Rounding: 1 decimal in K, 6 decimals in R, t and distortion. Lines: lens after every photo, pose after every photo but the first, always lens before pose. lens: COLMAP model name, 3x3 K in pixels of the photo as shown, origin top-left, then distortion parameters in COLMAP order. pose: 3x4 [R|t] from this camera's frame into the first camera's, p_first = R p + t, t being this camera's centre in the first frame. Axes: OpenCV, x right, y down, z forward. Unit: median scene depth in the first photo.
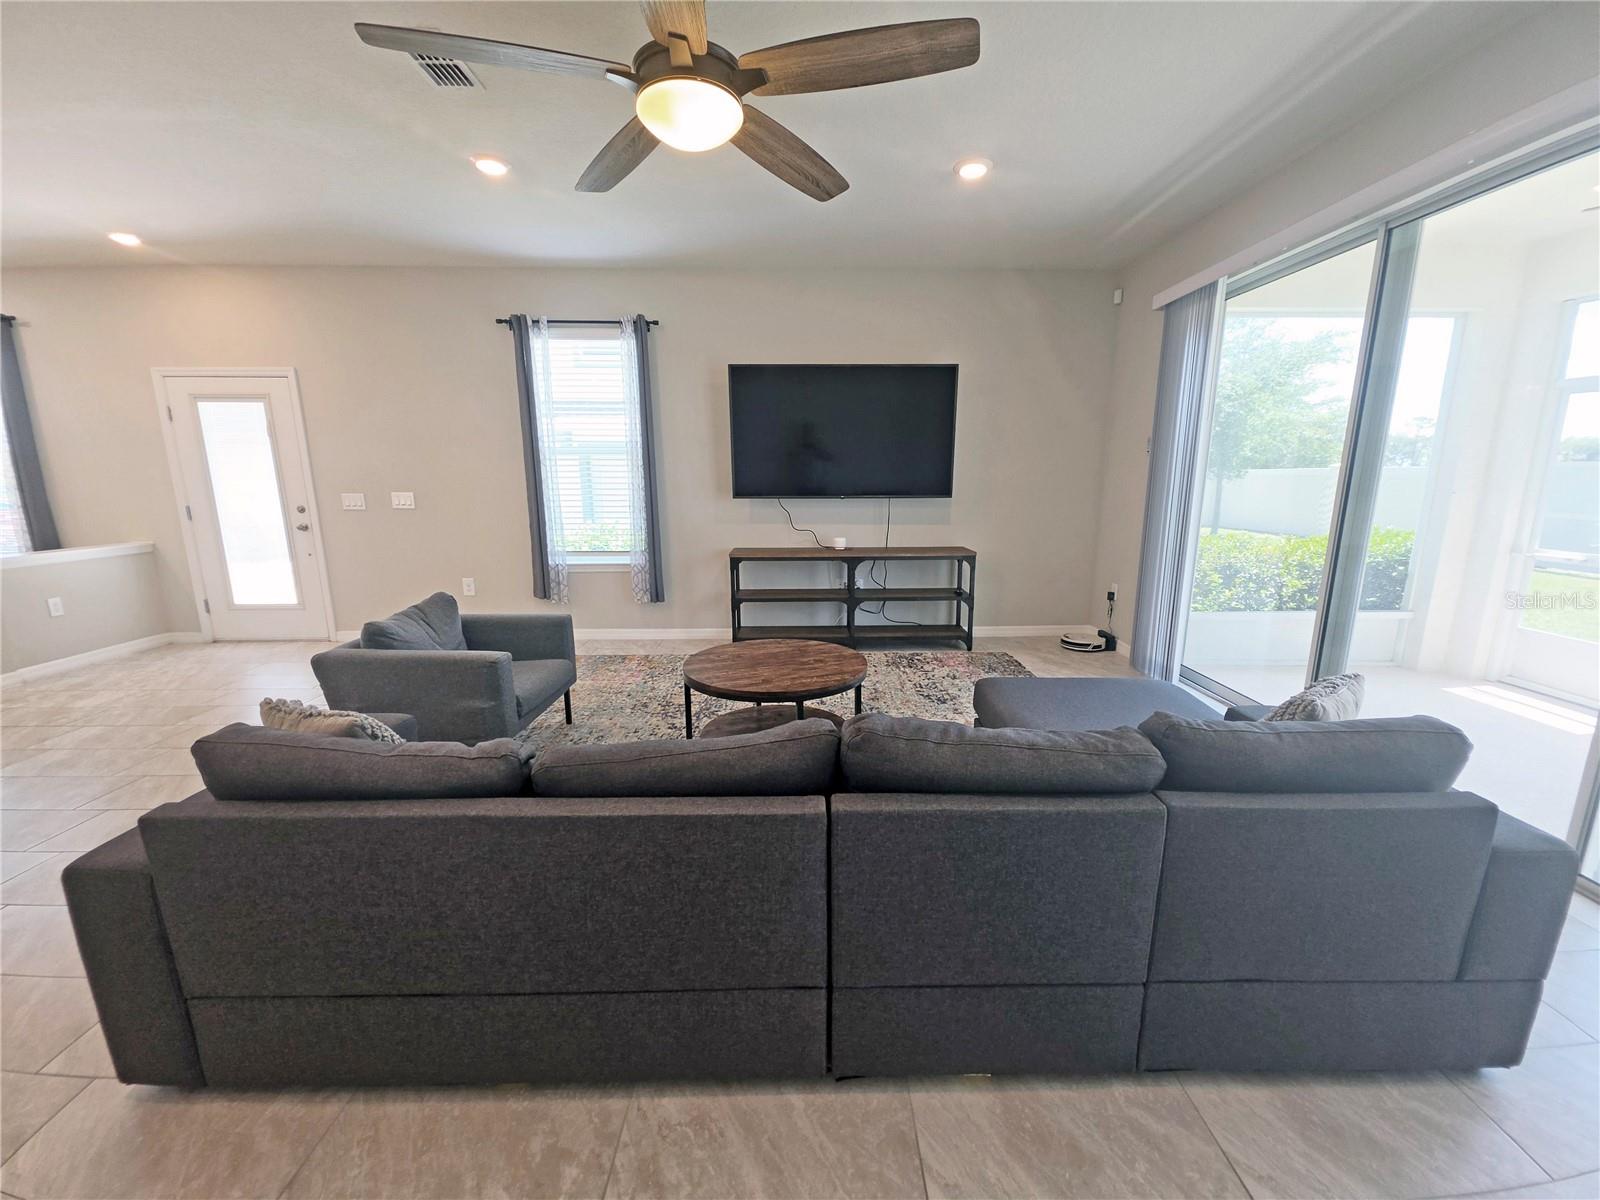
lens RADIAL K [[637.5, 0, 815.7], [0, 637.5, 604.9], [0, 0, 1]] dist [0.019422, -0.009223]
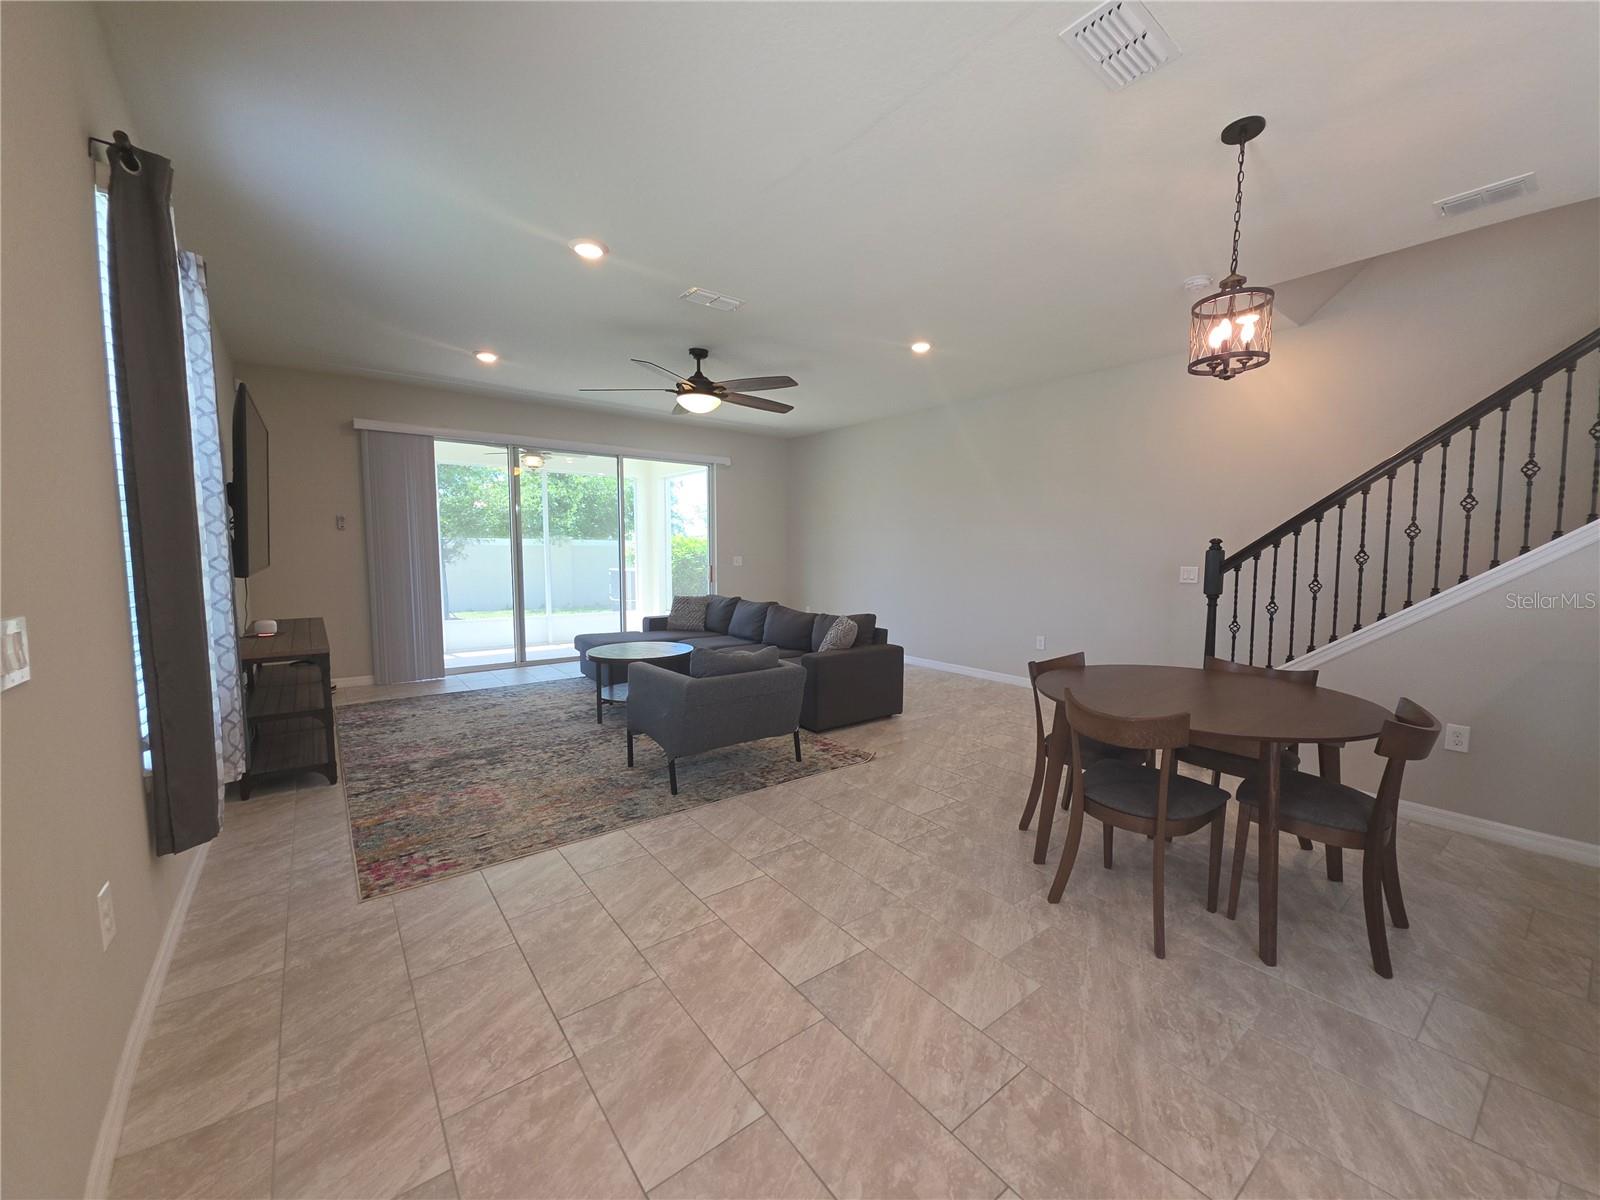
lens RADIAL K [[632.6, 0, 823.0], [0, 632.6, 607.0], [0, 0, 1]] dist [0.001456, 0.000166]
pose [[-0.612144, -0.078544, 0.786836, -1.050924], [0.148968, 0.965783, 0.212302, -0.194824], [-0.776588, 0.247173, -0.579497, 0.959182]]
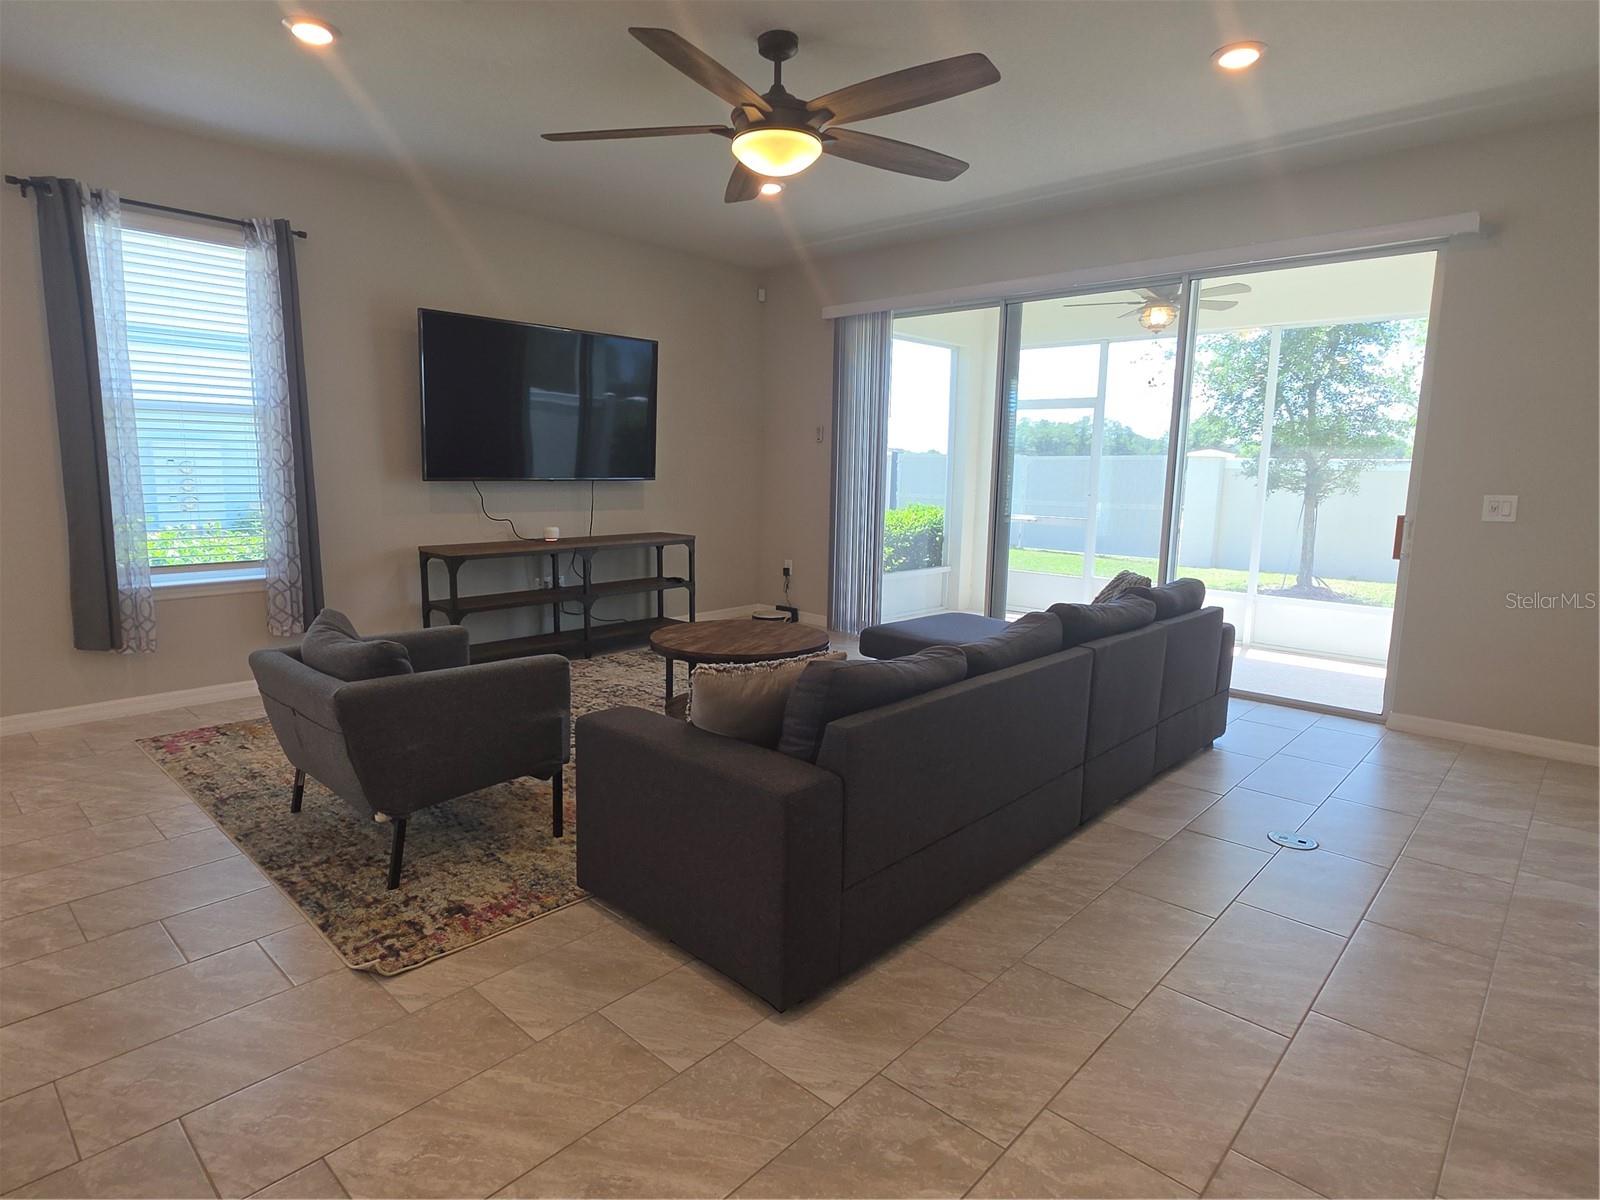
lens RADIAL K [[876.3, 0, 791.8], [0, 876.3, 595.6], [0, 0, 1]] dist [0.006612, -0.000506]
pose [[0.697527, -0.094620, 0.710284, -0.599512], [0.123555, 0.992278, 0.010850, 0.011566], [-0.705826, 0.080191, 0.703832, -0.032740]]
